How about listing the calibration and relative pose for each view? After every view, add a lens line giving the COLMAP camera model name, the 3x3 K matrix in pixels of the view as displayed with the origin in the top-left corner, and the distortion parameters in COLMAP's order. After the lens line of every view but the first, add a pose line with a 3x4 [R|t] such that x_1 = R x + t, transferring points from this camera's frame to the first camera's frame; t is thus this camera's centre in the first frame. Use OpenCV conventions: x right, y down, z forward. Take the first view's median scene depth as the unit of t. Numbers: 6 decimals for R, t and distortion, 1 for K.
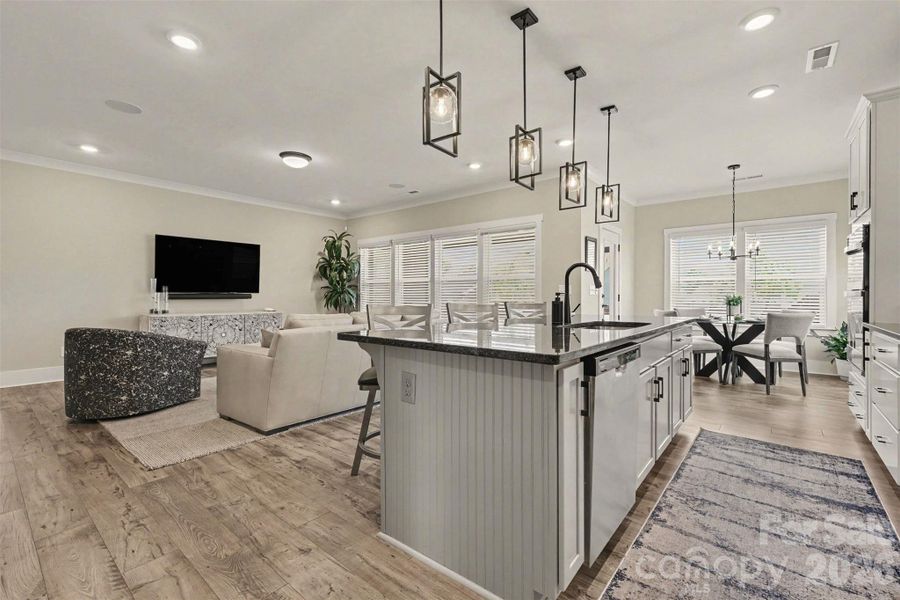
lens RADIAL K [[395.3, 0, 460.0], [0, 395.3, 292.3], [0, 0, 1]] dist [0.001034, 0.000323]
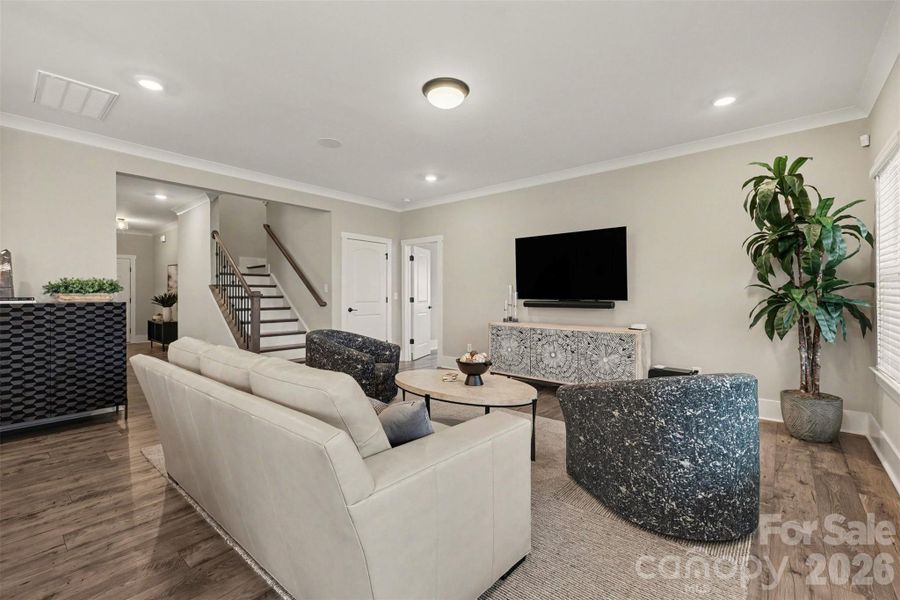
lens RADIAL K [[395.3, 0, 460.0], [0, 395.3, 292.3], [0, 0, 1]] dist [0.001034, 0.000323]
pose [[-0.009922, -0.012885, -0.999868, 0.177804], [0.000013, 0.999917, -0.012886, -0.003946], [0.999951, -0.000141, -0.009921, 0.865288]]
